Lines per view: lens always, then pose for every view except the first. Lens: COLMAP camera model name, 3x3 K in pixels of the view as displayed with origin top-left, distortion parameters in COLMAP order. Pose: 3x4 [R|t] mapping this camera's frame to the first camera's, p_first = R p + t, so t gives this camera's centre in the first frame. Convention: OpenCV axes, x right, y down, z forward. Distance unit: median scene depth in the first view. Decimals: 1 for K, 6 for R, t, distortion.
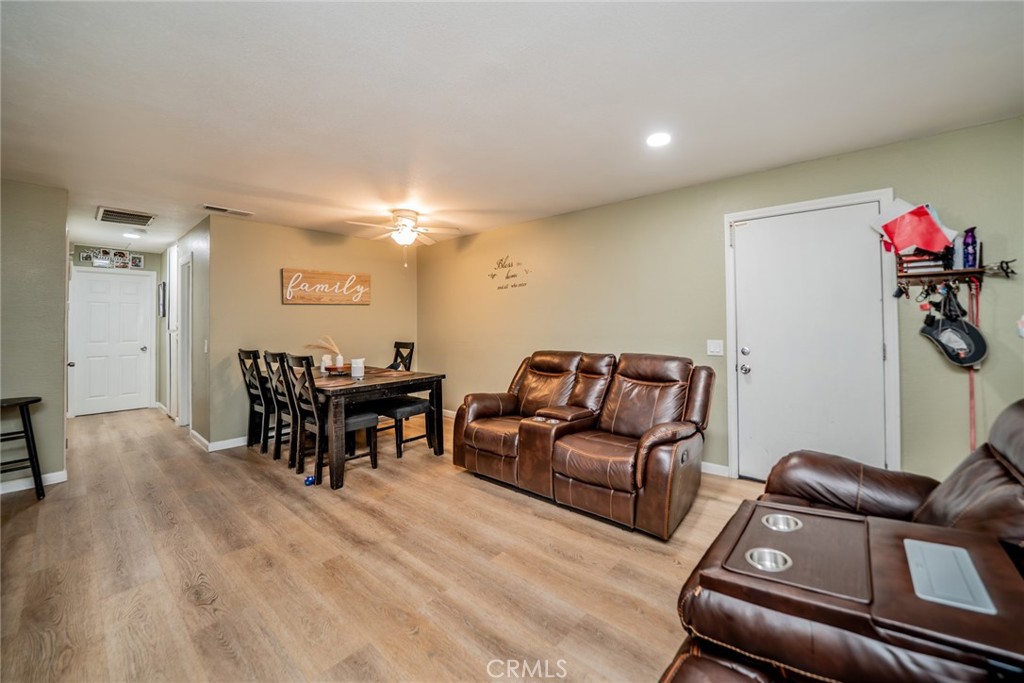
lens RADIAL K [[390.4, 0, 546.5], [0, 390.4, 312.6], [0, 0, 1]] dist [-0.015496, 0.000338]
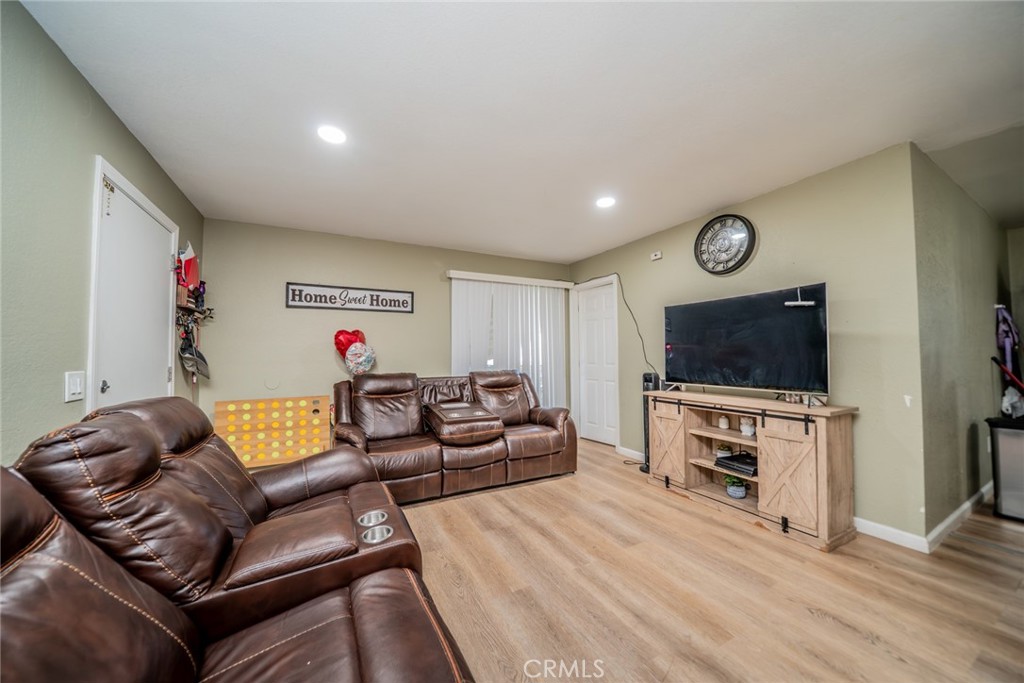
lens RADIAL K [[354.0, 0, 505.9], [0, 354.0, 346.3], [0, 0, 1]] dist [-0.015571, 0.000106]
pose [[-0.908994, 0.028682, 0.415820, -0.432922], [0.008559, 0.998704, -0.050178, 0.091625], [-0.416720, -0.042053, -0.908061, 1.695185]]
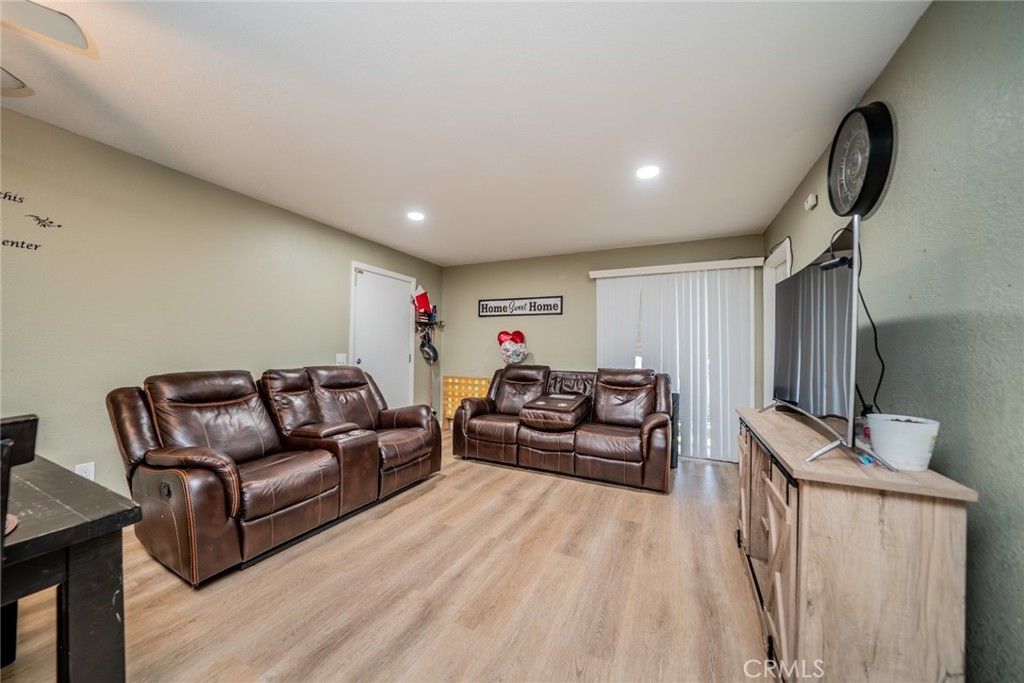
lens RADIAL K [[354.0, 0, 511.8], [0, 354.0, 348.6], [0, 0, 1]] dist [-0.015571, 0.000106]
pose [[-0.220803, 0.013192, 0.975229, -1.193836], [-0.035205, 0.999149, -0.021486, 0.083062], [-0.974683, -0.039078, -0.220151, 1.012711]]
